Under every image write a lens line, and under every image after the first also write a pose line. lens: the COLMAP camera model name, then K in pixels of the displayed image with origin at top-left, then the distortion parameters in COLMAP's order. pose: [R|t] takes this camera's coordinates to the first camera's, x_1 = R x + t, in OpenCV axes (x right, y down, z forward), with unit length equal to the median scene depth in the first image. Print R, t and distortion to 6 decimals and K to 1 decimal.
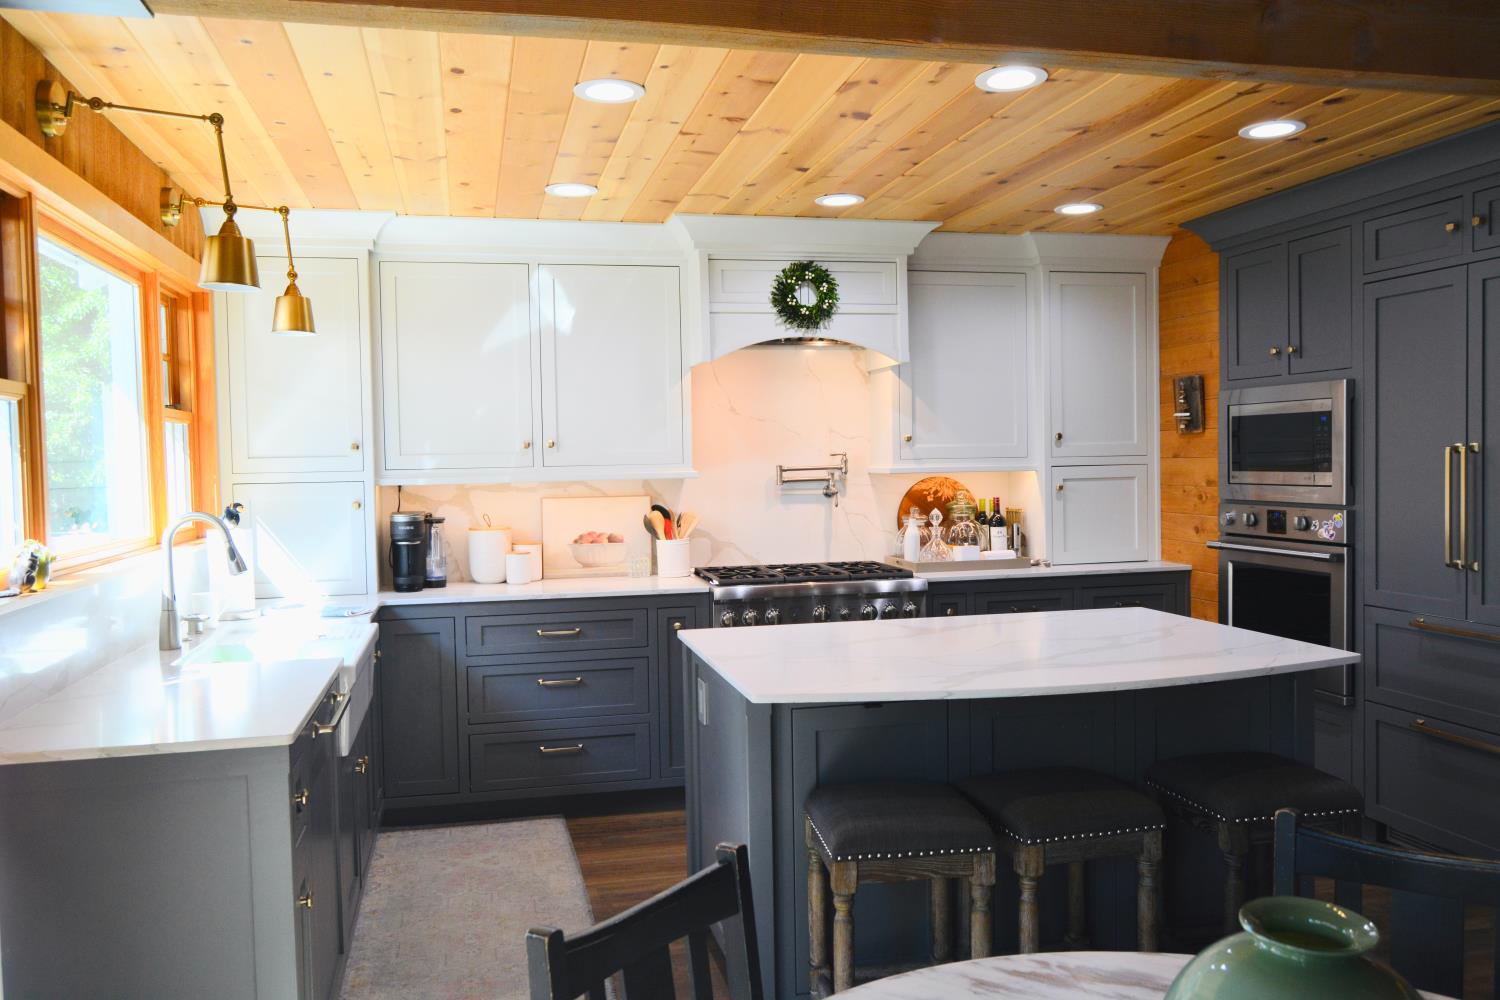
lens RADIAL K [[1135.3, 0, 749.6], [0, 1135.3, 492.9], [0, 0, 1]] dist [-0.025240, 0.003495]
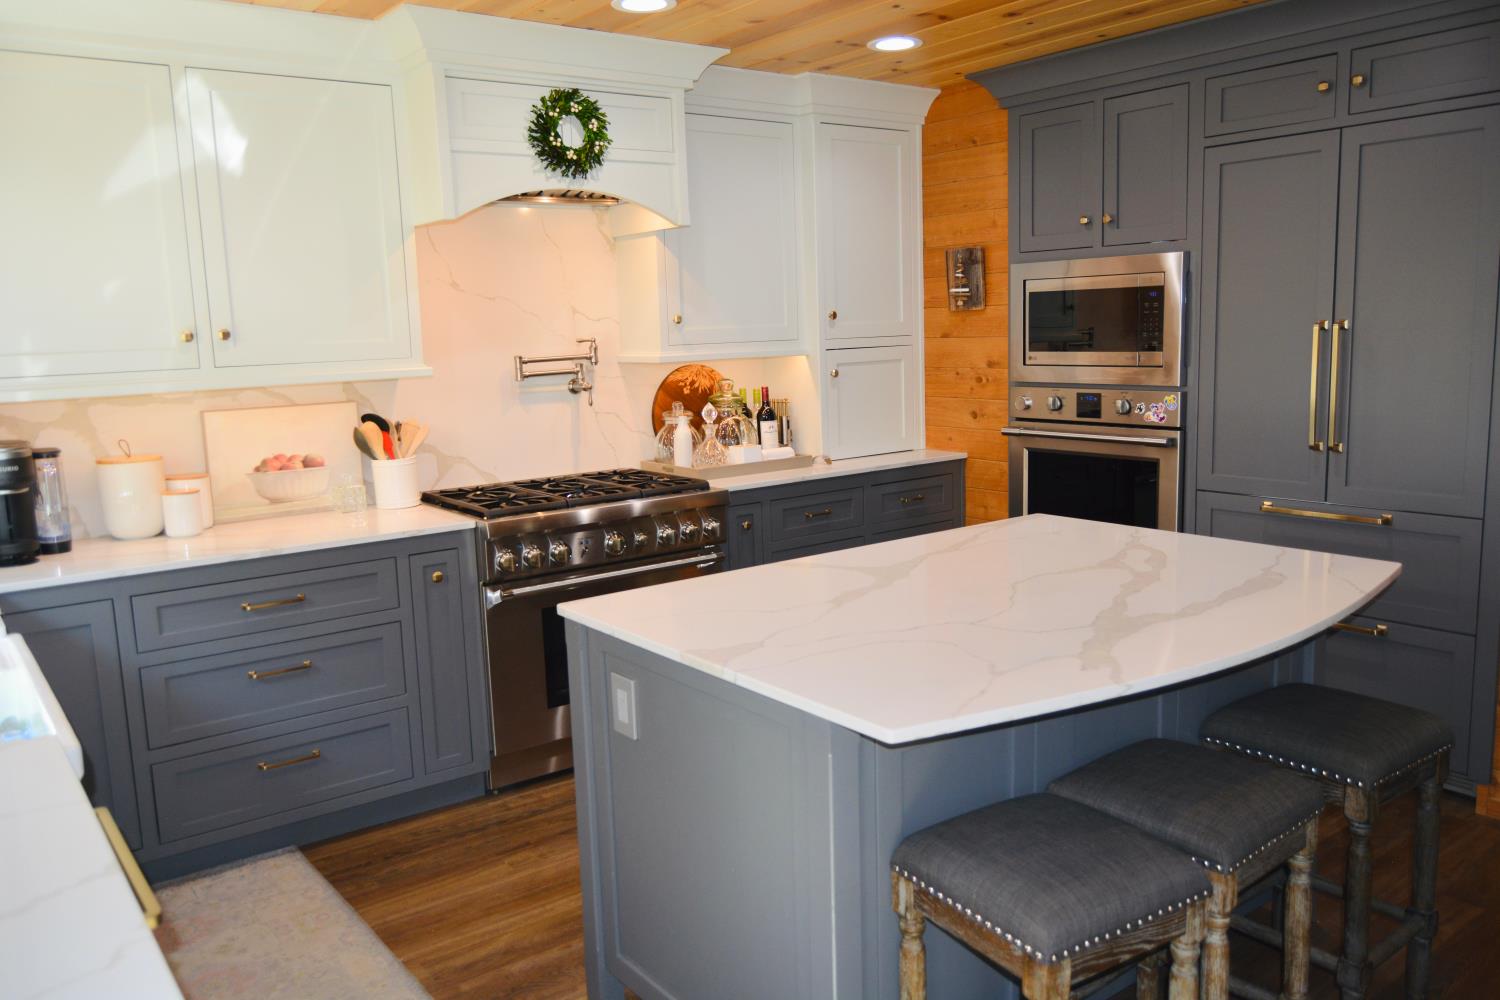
lens RADIAL K [[1135.3, 0, 749.6], [0, 1135.3, 492.9], [0, 0, 1]] dist [-0.025240, 0.003495]
pose [[0.919040, -0.070440, 0.387820, -0.149248], [0.028883, 0.993292, 0.111966, -0.014357], [-0.393106, -0.091700, 0.914909, 0.220727]]
